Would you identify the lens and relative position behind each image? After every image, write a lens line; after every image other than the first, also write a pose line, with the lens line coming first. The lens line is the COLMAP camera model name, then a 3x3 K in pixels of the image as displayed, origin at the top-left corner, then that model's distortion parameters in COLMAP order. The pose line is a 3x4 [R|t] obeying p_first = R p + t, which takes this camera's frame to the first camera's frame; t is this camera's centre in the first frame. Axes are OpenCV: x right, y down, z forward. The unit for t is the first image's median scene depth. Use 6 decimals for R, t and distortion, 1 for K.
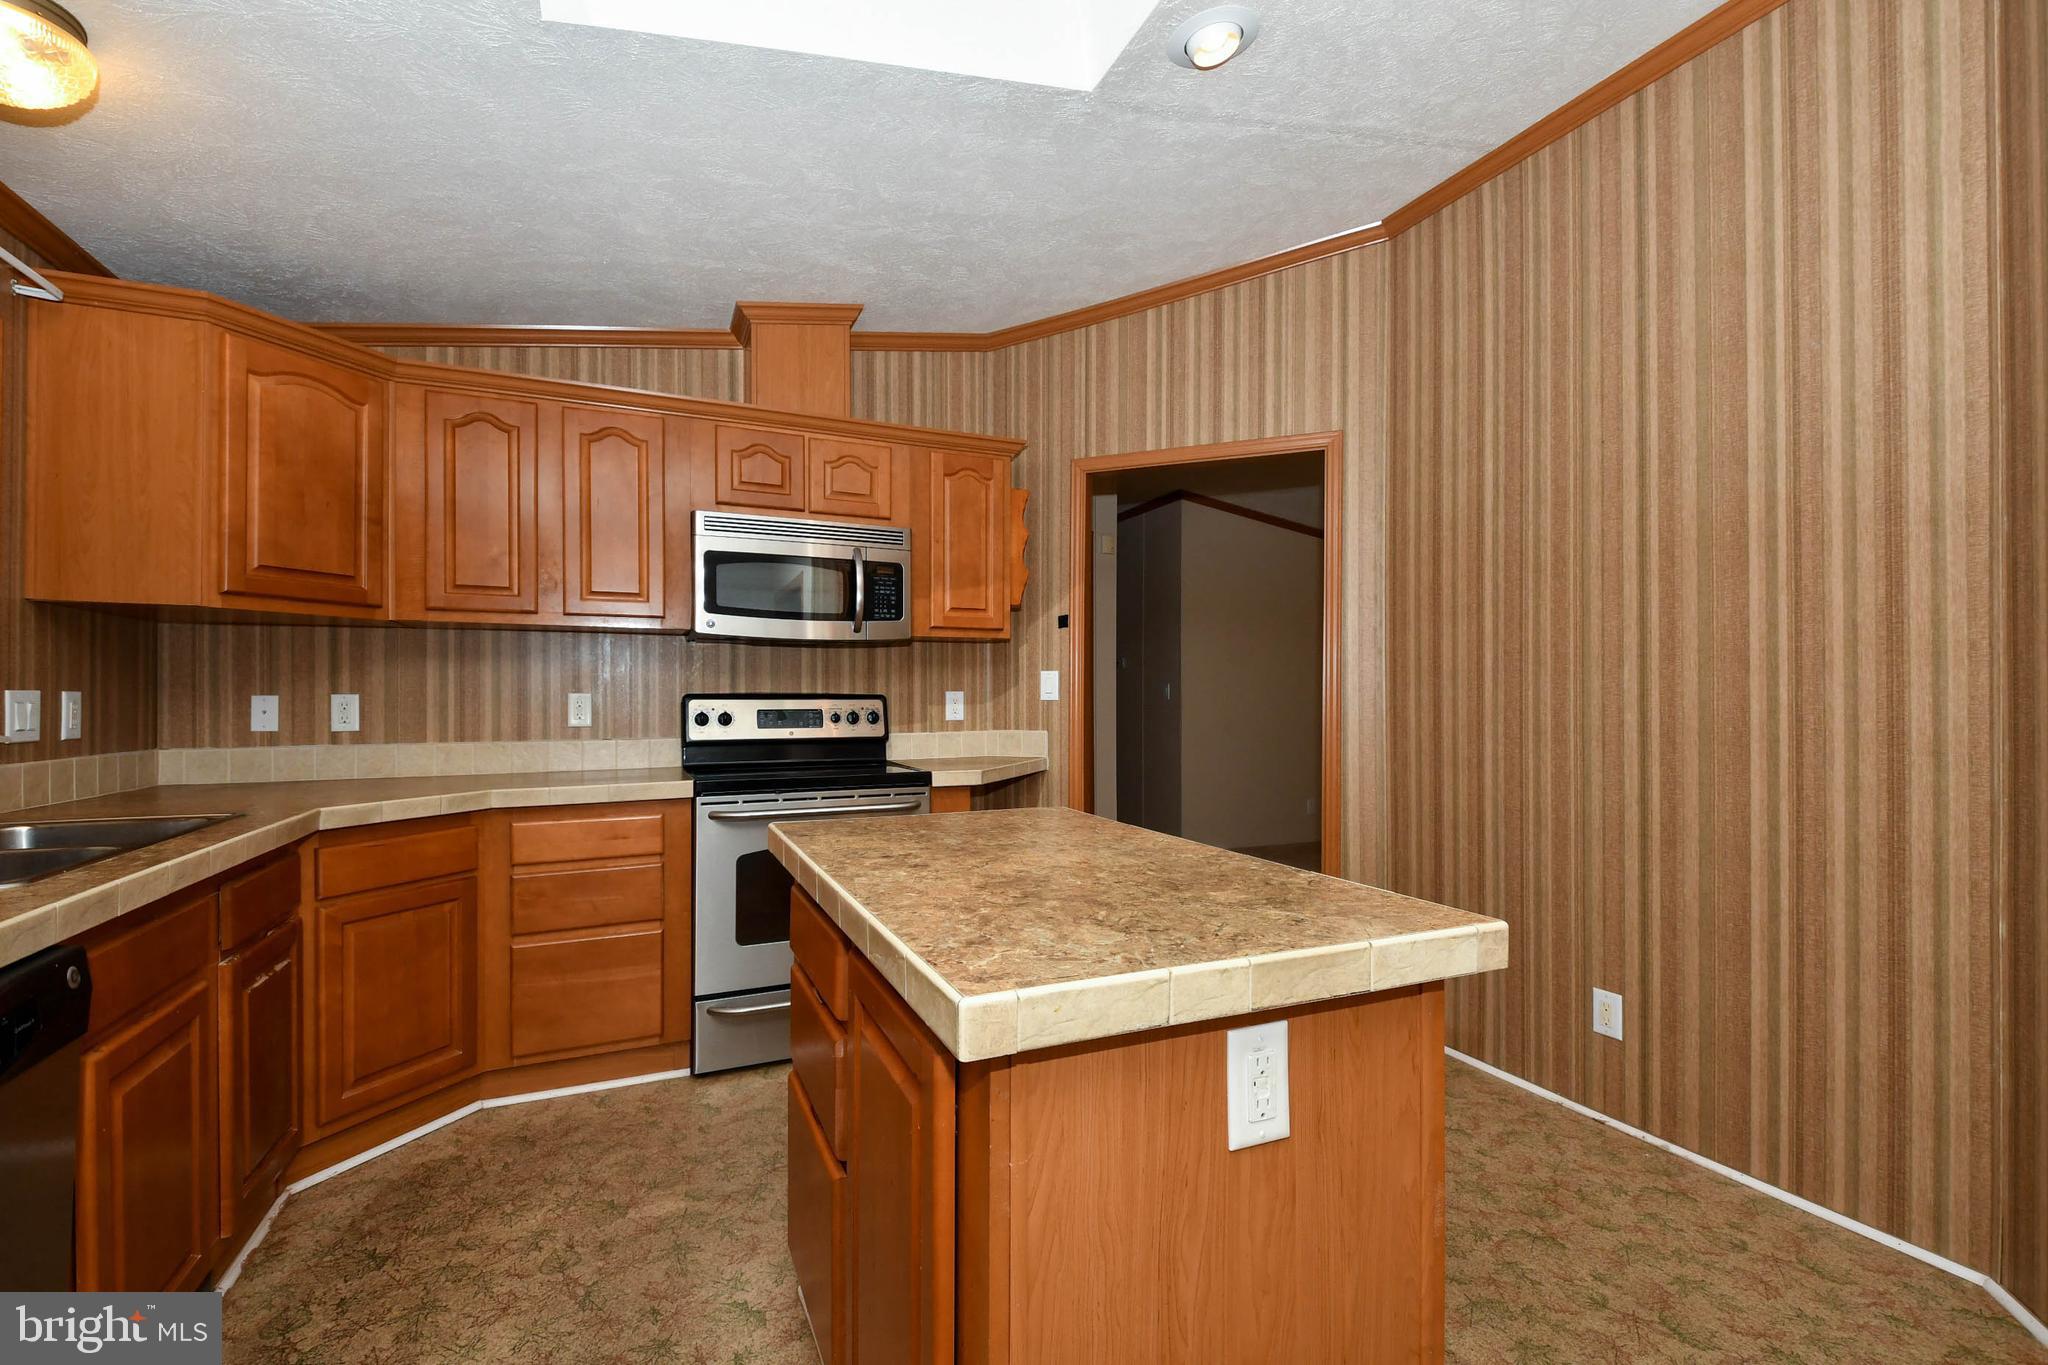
lens RADIAL K [[889.6, 0, 1016.3], [0, 889.6, 690.8], [0, 0, 1]] dist [0.045575, -0.031373]
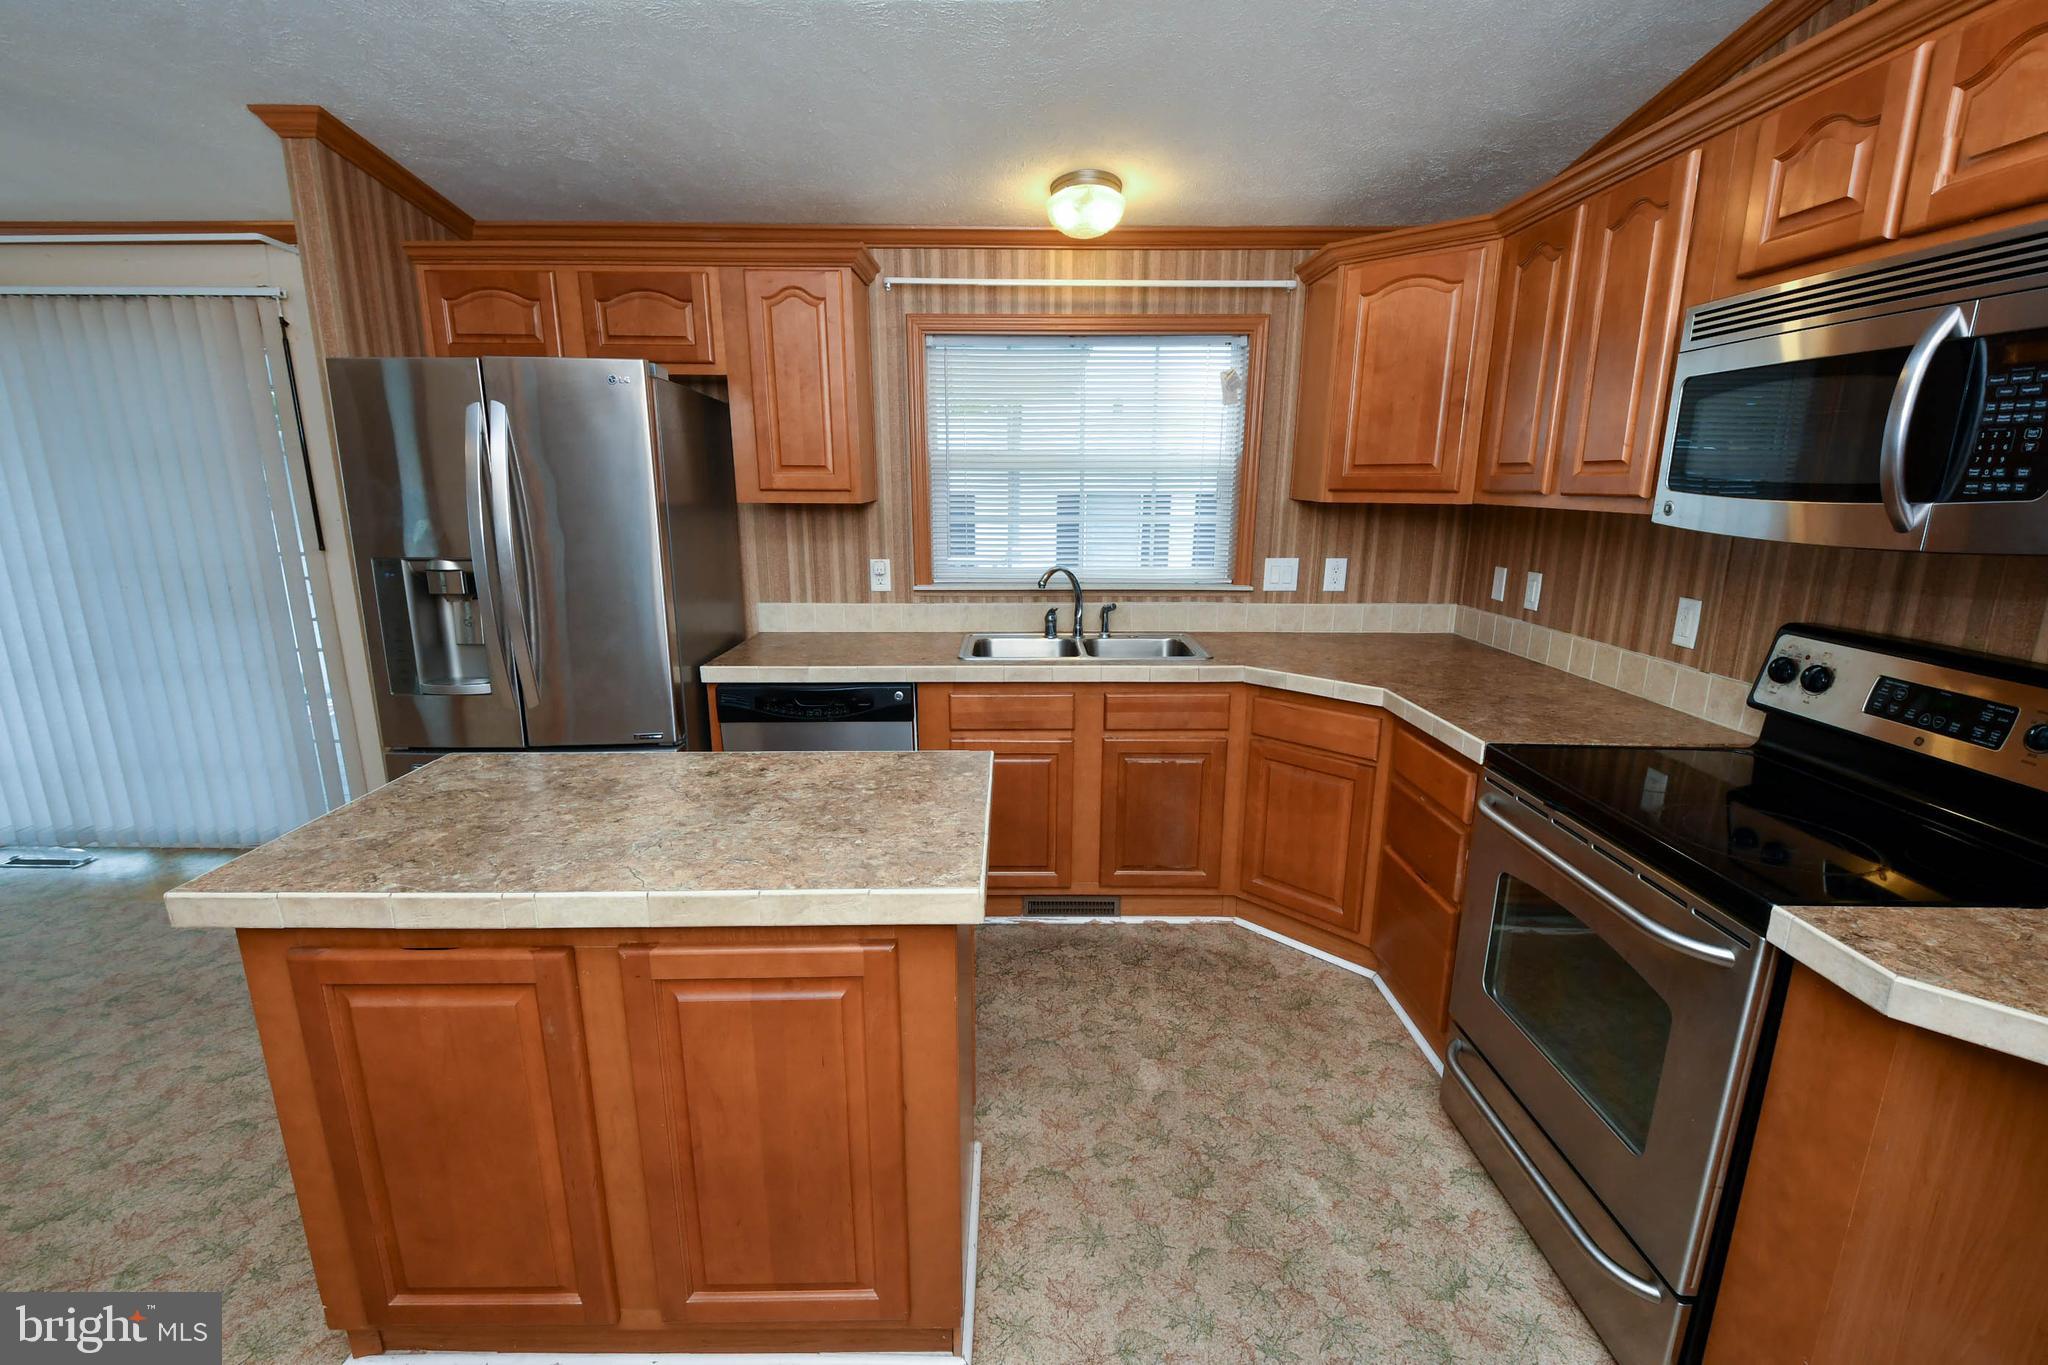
lens RADIAL K [[884.6, 0, 1016.2], [0, 884.6, 687.8], [0, 0, 1]] dist [0.054308, -0.031488]
pose [[-0.390956, 0.210586, -0.895995, 0.453872], [0.006242, 0.974059, 0.226209, -0.115844], [0.920388, 0.082845, -0.382129, 1.006847]]
